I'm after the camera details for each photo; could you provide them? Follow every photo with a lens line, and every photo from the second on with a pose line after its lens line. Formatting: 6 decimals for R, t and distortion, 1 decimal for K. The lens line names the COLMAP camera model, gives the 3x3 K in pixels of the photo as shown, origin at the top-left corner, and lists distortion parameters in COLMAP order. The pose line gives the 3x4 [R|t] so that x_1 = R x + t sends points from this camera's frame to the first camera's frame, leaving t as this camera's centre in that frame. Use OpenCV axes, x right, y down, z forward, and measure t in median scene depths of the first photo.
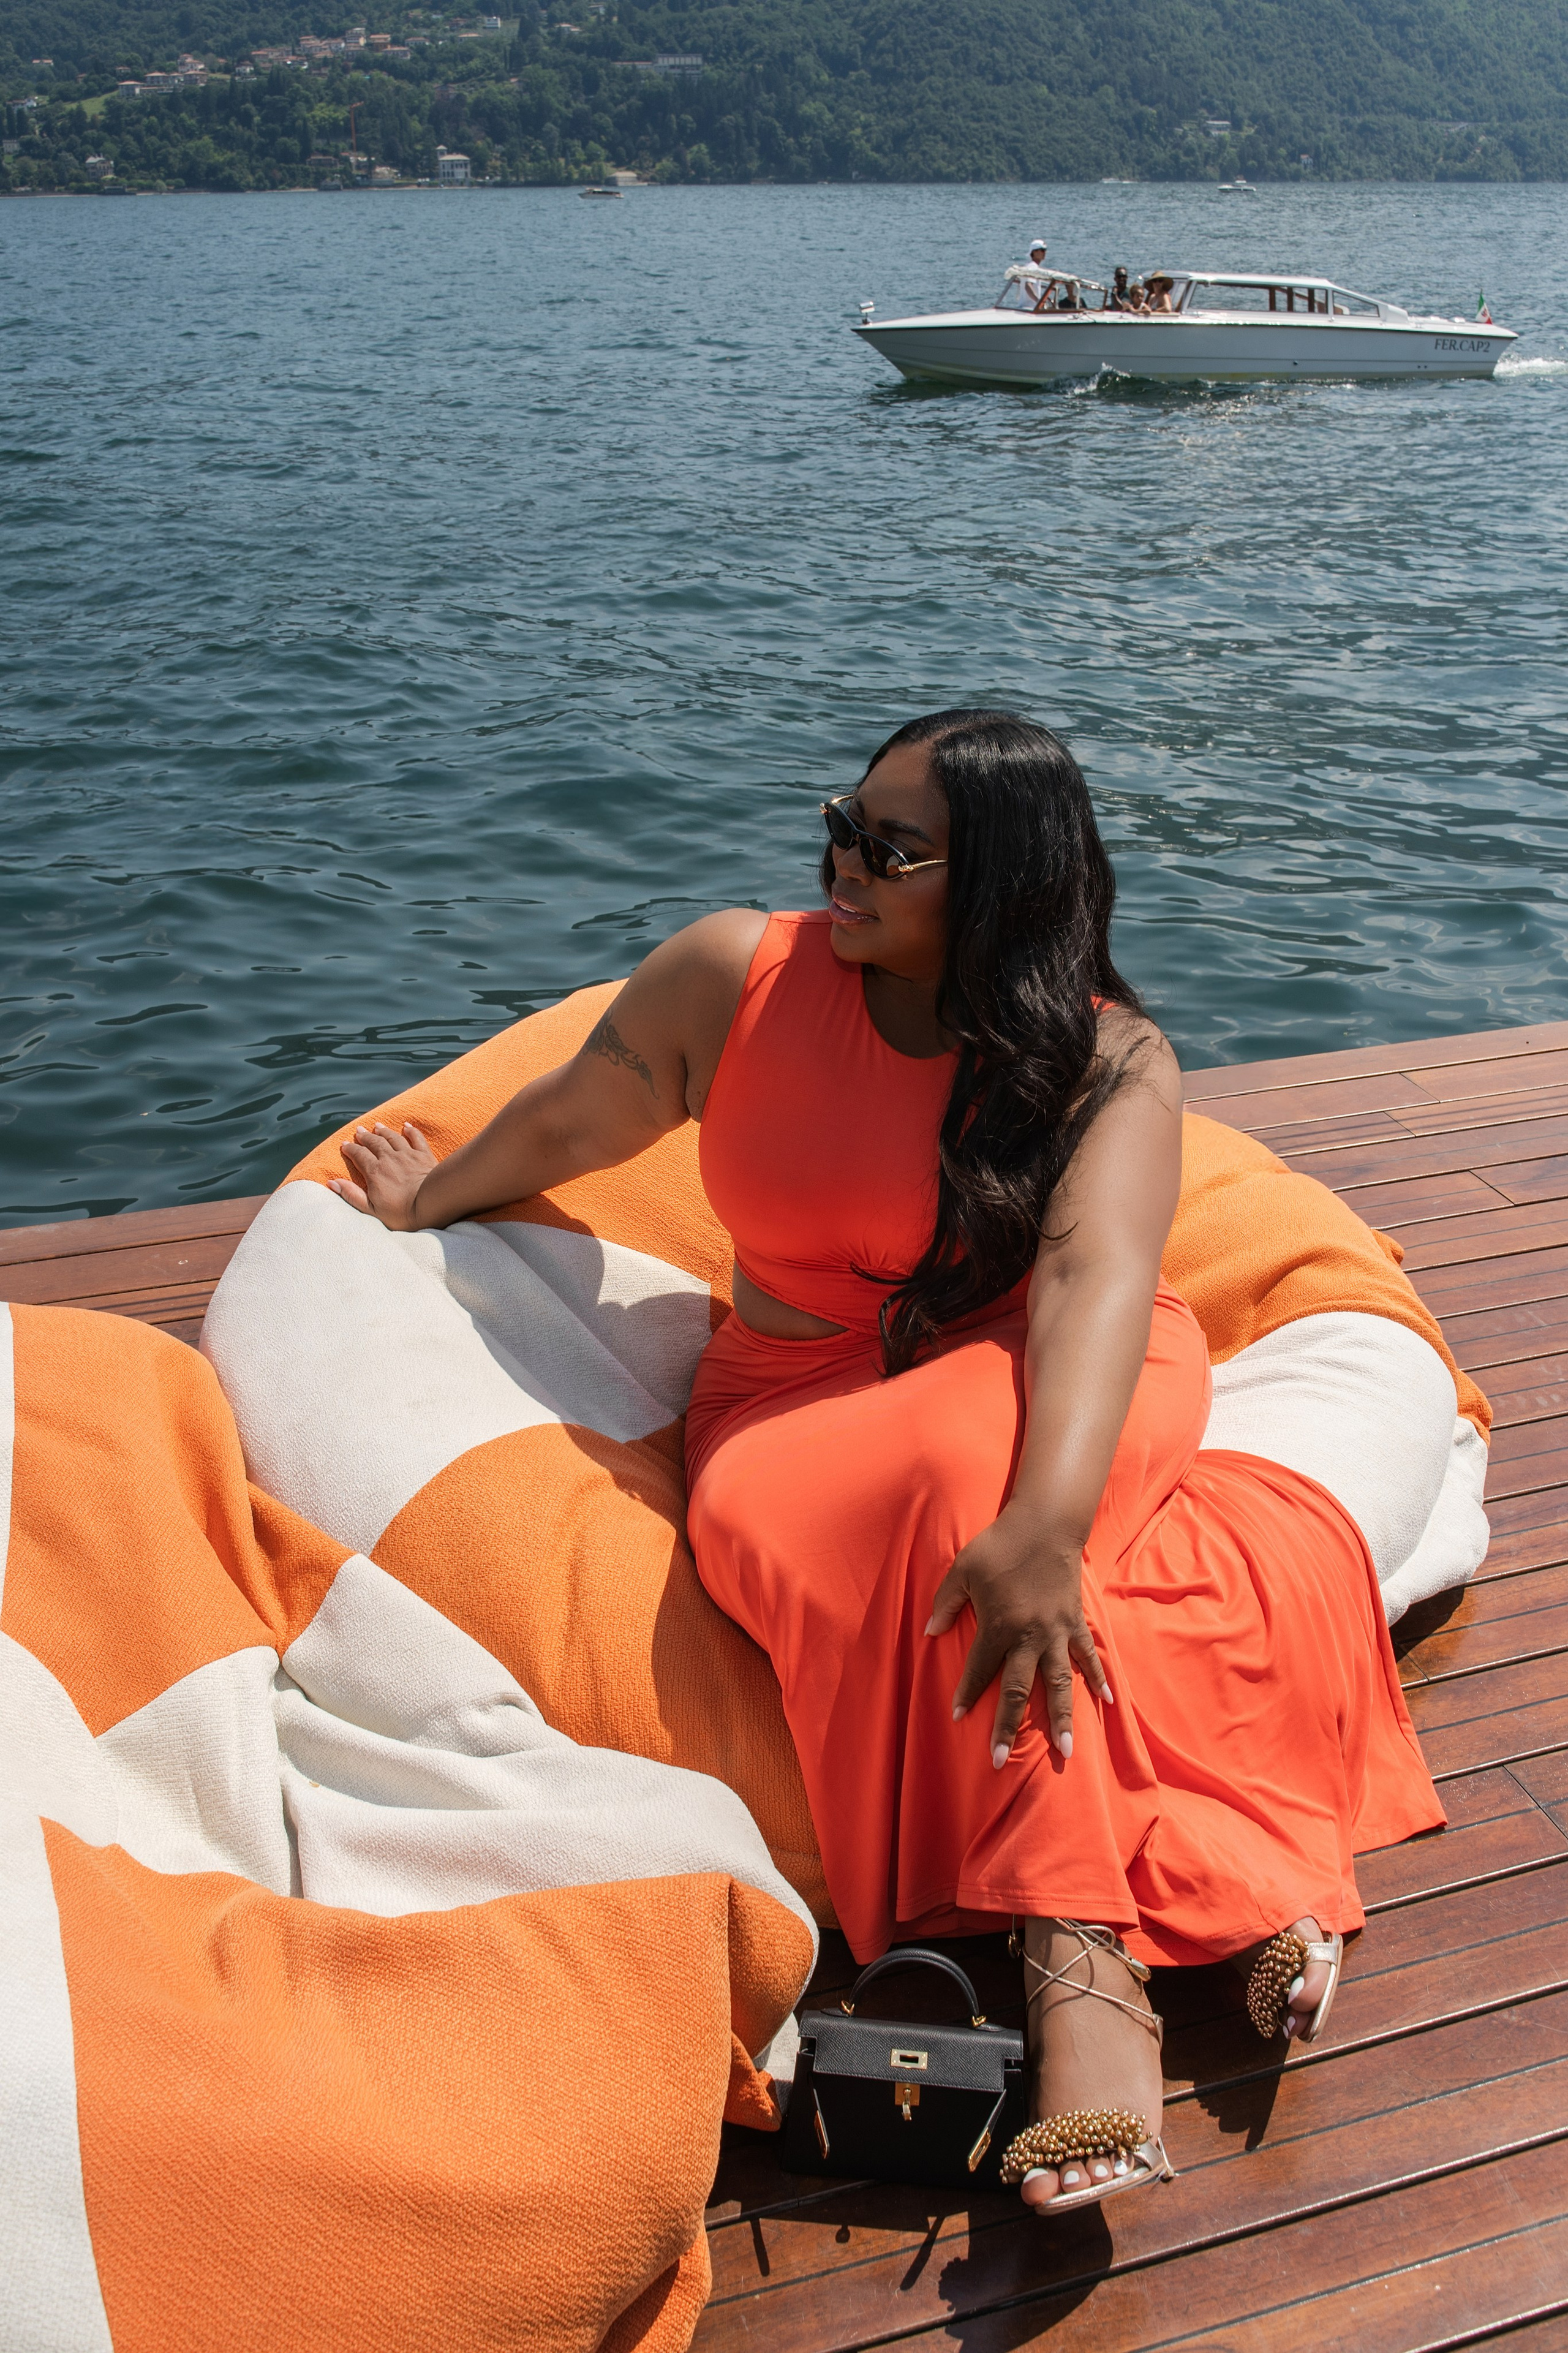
lens RADIAL K [[2155.1, 0, 783.0], [0, 2155.1, 1187.3], [0, 0, 1]] dist [-0.110349, 0.102904]
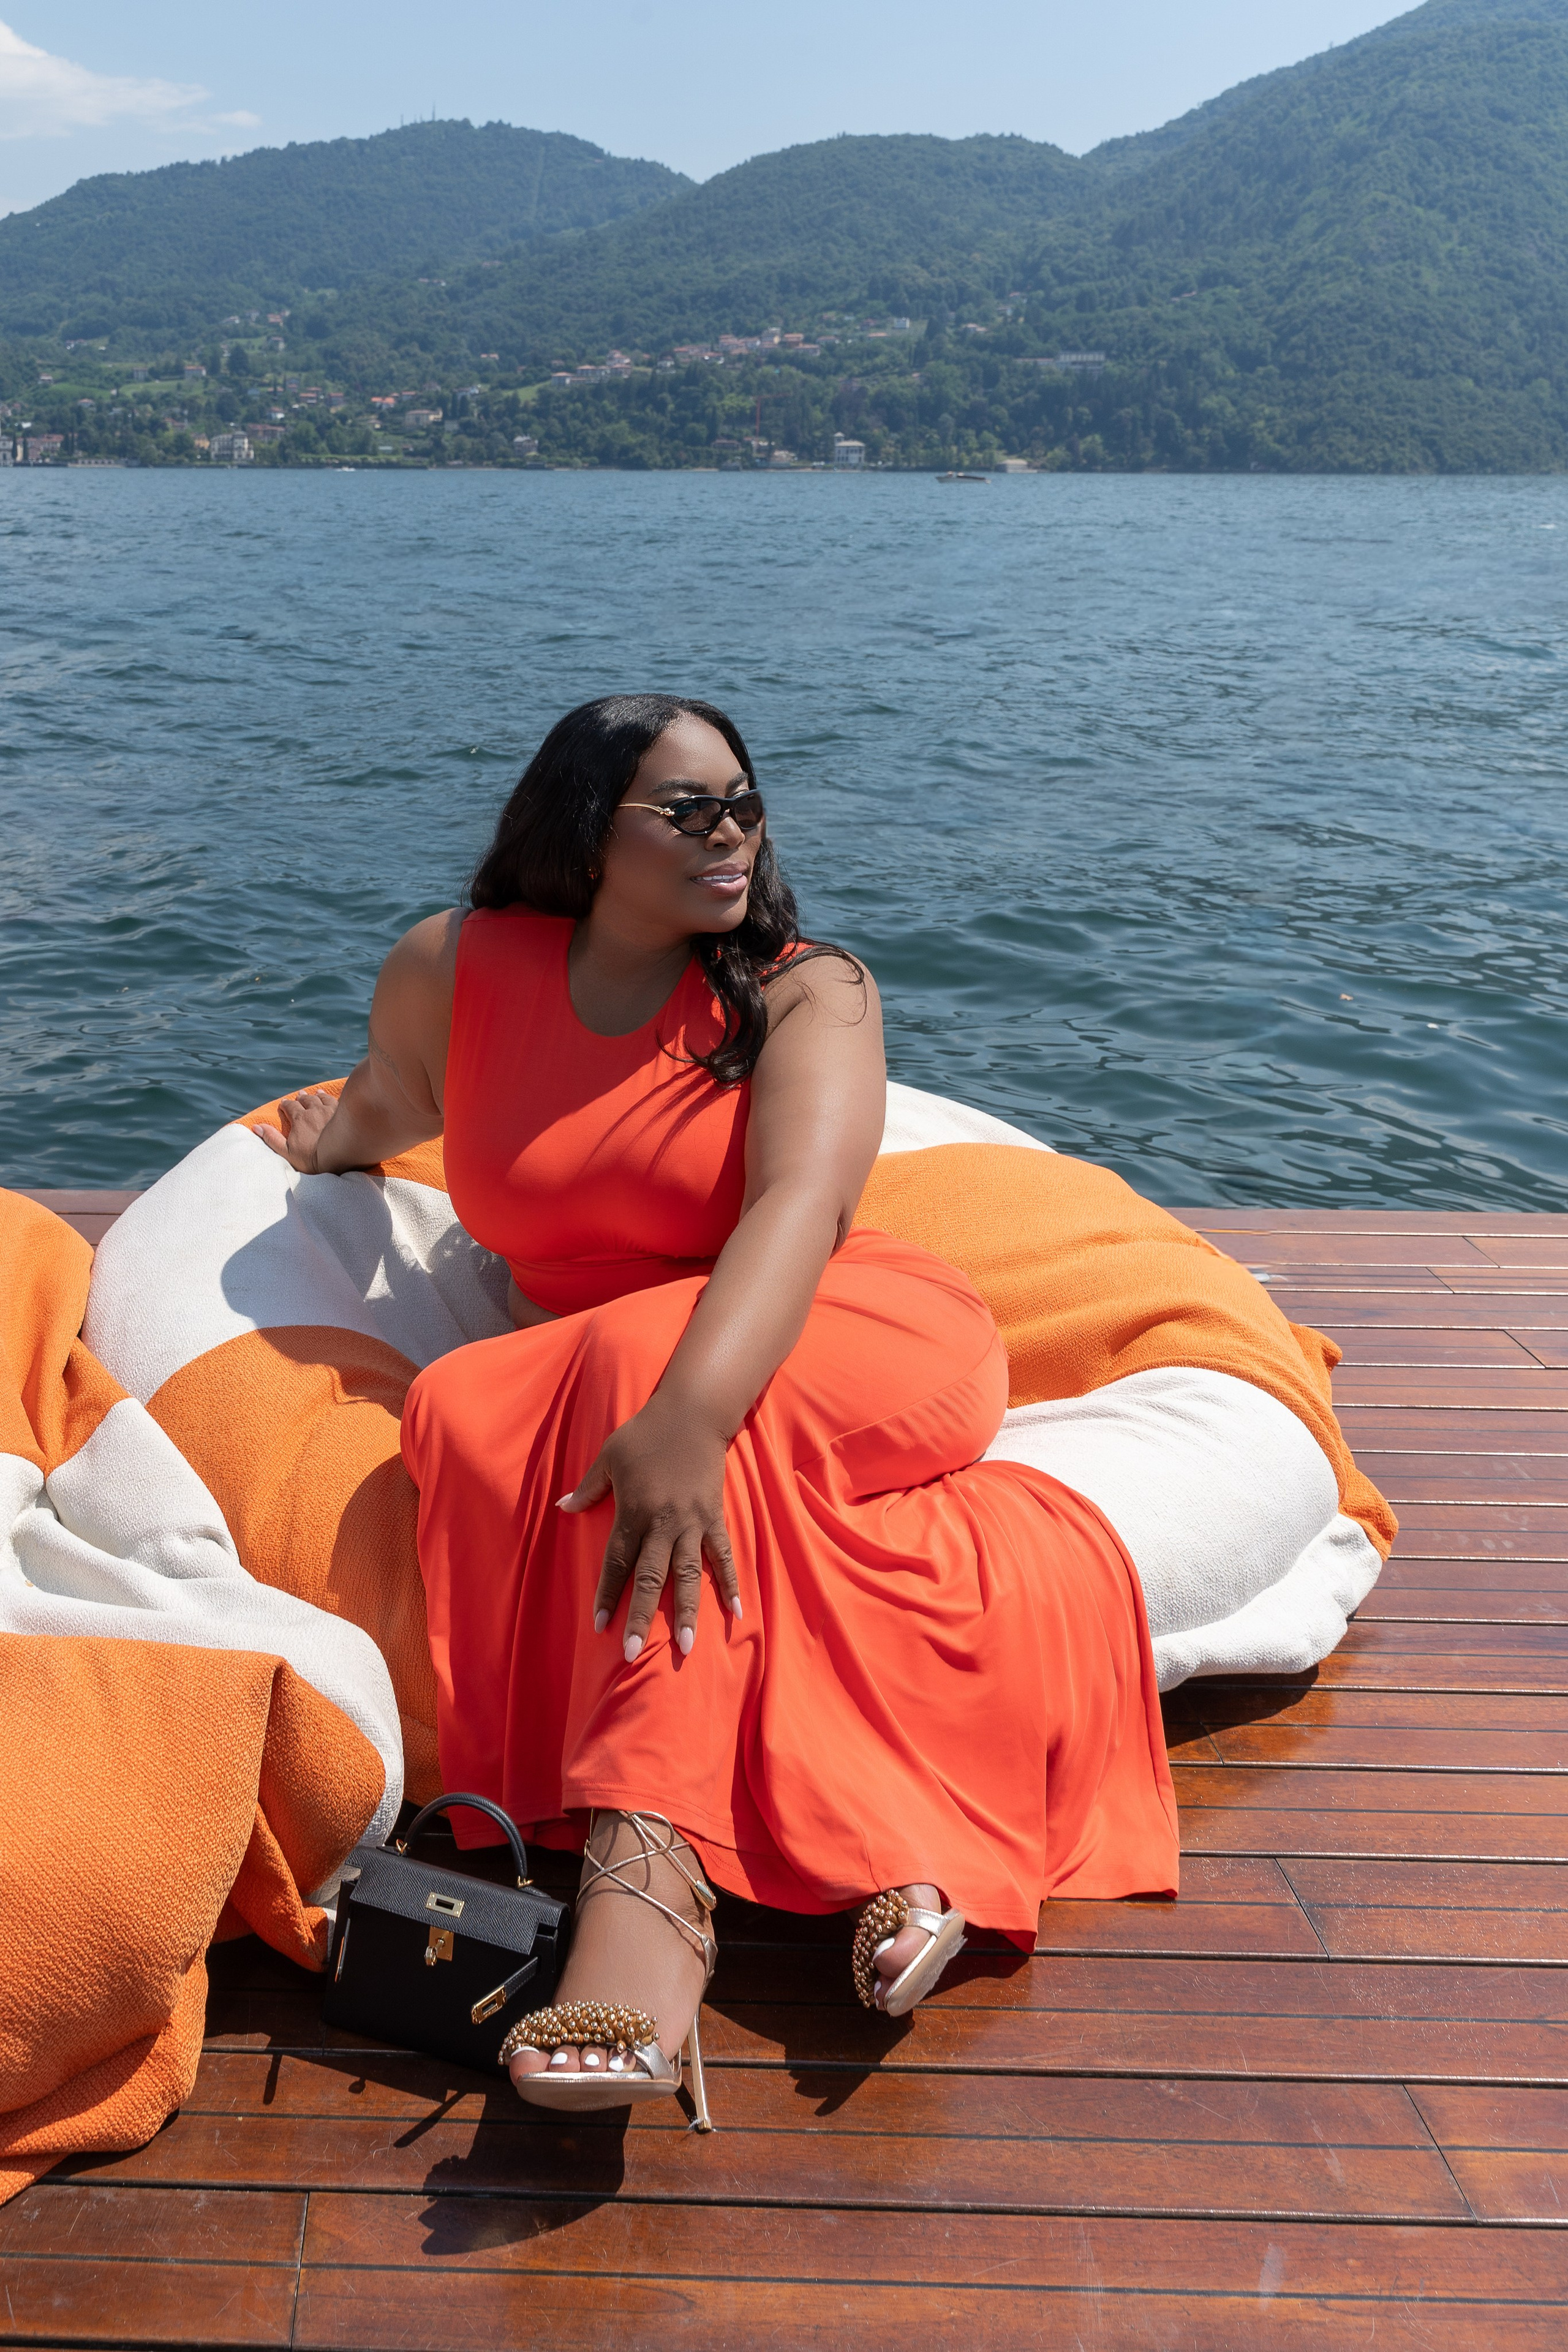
lens RADIAL K [[2141.7, 0, 411.9], [0, 2141.7, 990.5], [0, 0, 1]] dist [0.003038, -0.004352]
pose [[0.941541, 0.092922, -0.323831, 0.256342], [-0.157900, 0.970813, -0.180526, 0.138882], [0.297604, 0.221106, 0.928732, -0.023276]]
